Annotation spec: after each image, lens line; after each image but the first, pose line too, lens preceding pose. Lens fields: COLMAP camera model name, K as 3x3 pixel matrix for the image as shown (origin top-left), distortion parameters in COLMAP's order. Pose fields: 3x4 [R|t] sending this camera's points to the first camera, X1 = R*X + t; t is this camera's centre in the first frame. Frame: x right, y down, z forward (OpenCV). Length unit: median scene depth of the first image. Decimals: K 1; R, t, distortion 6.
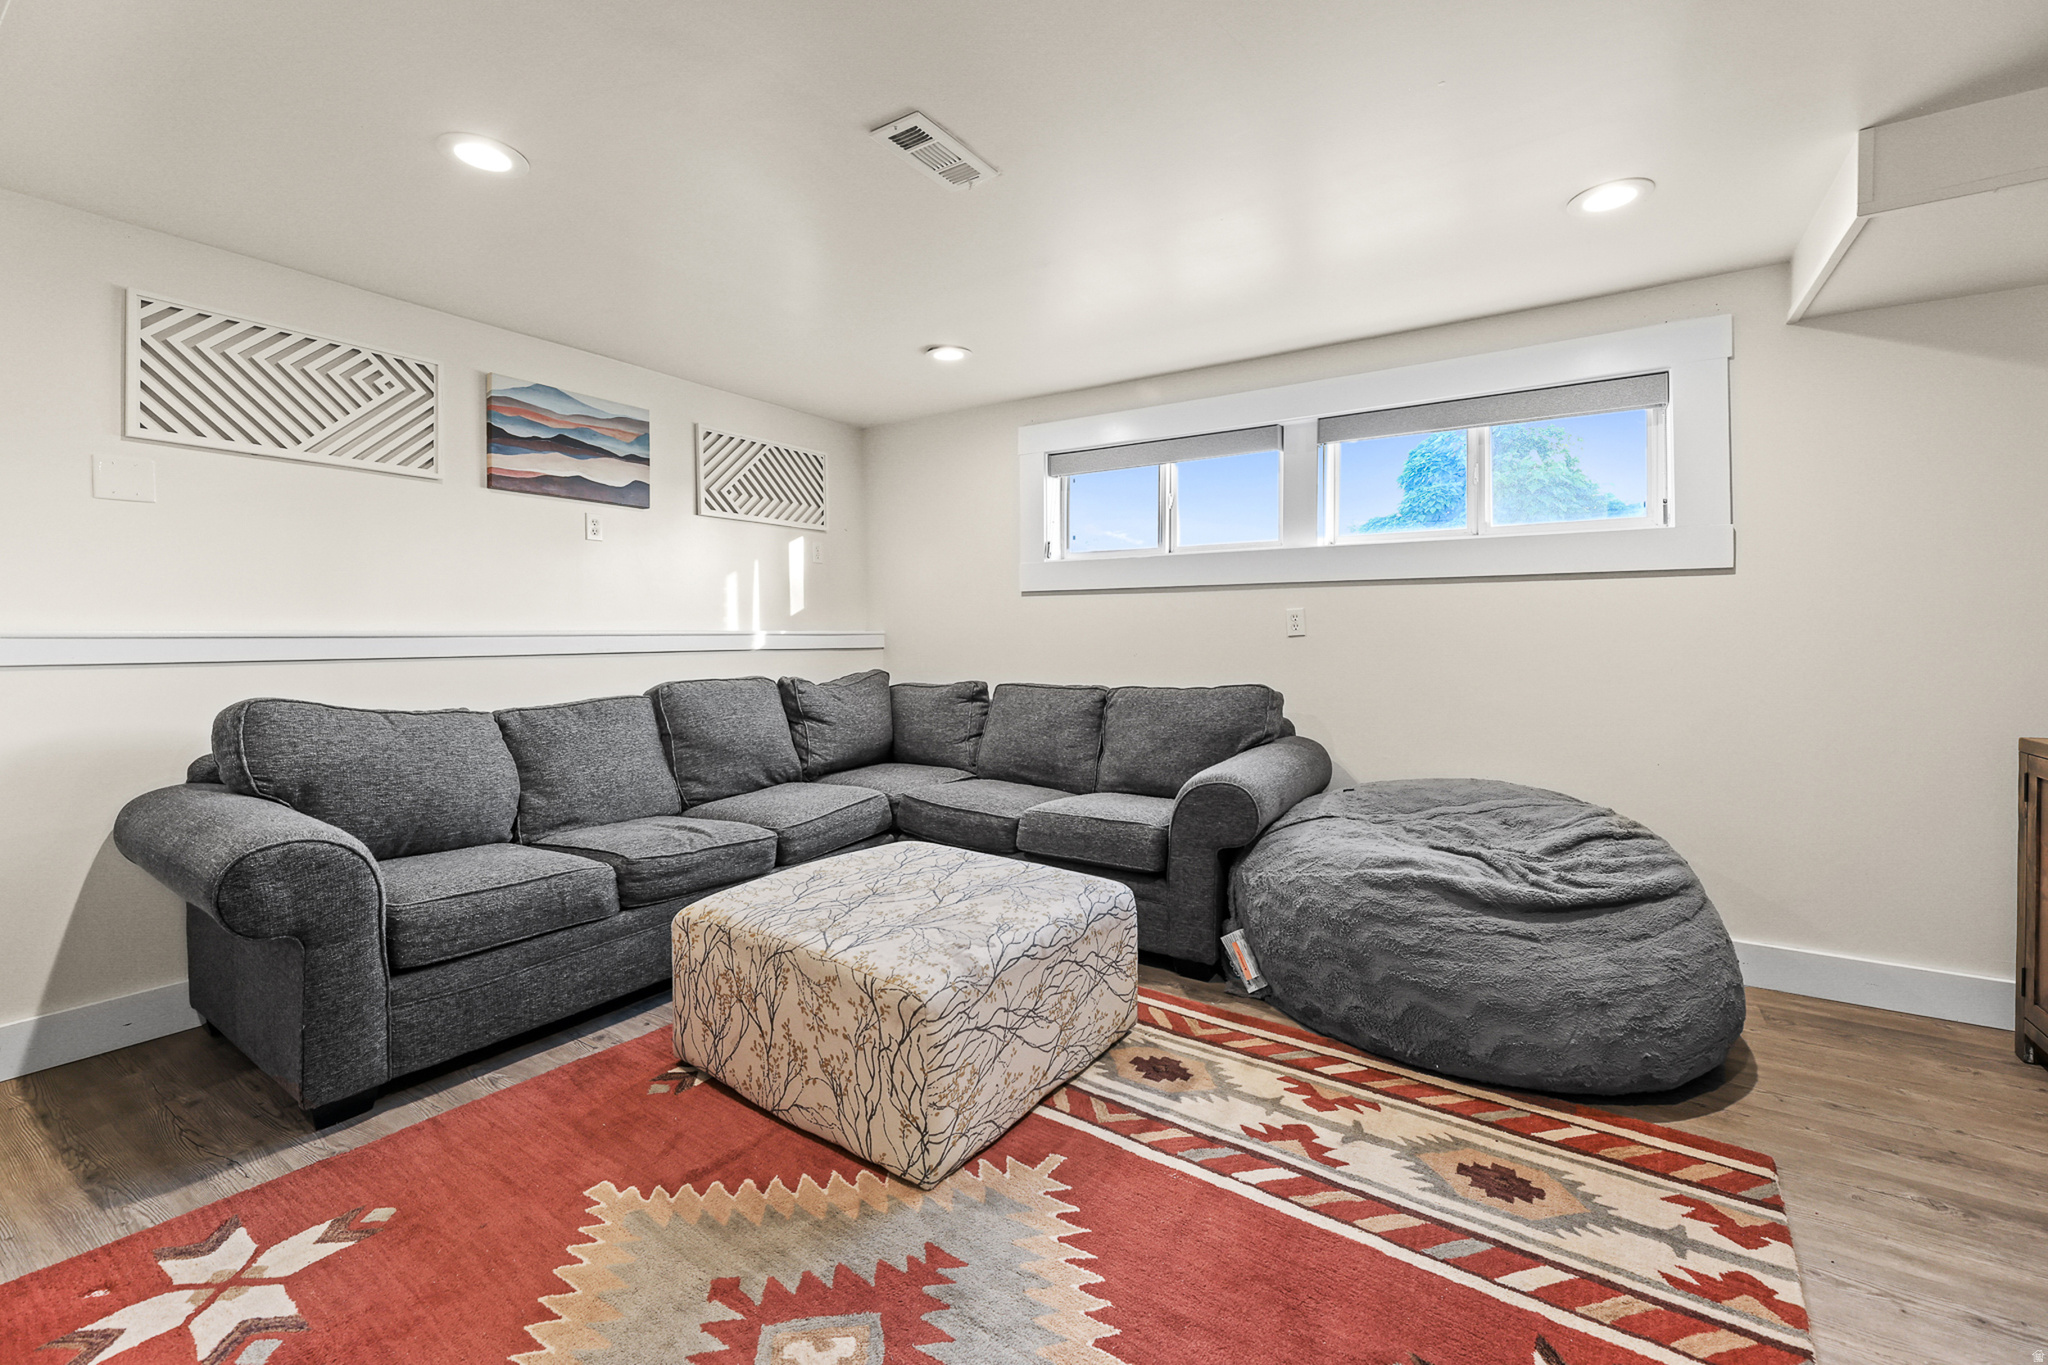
lens RADIAL K [[810.8, 0, 1028.7], [0, 810.8, 652.4], [0, 0, 1]] dist [-0.002510, -0.000632]
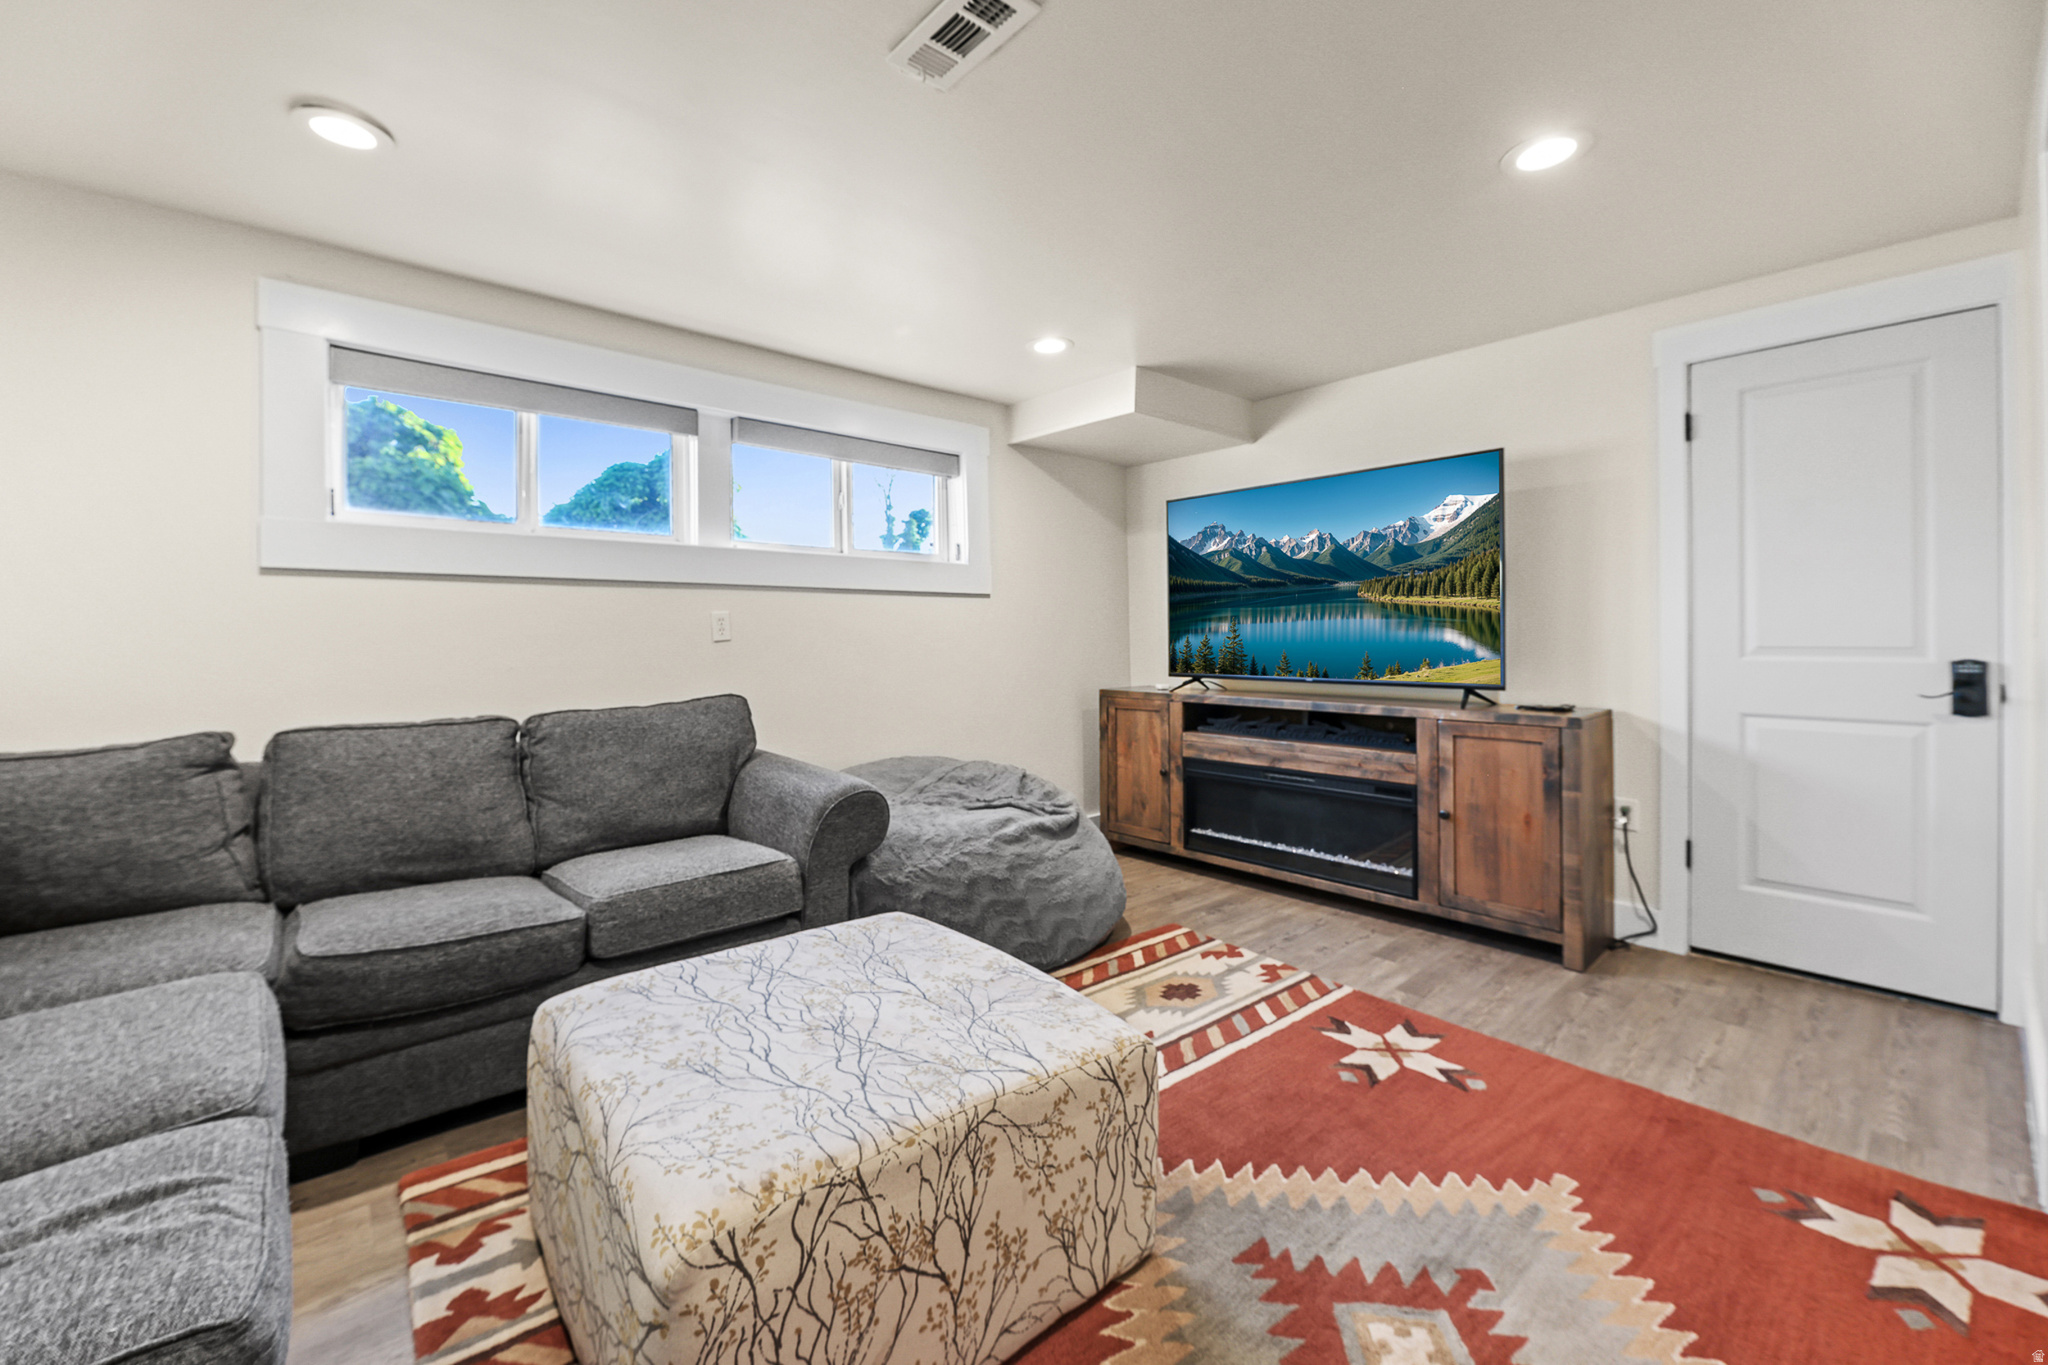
lens RADIAL K [[836.0, 0, 987.0], [0, 836.0, 652.5], [0, 0, 1]] dist [0.000552, -0.003146]
pose [[0.300315, -0.020489, 0.953620, -0.939439], [0.029070, 0.999501, 0.012320, -0.017397], [-0.953397, 0.024022, 0.300761, 0.784201]]
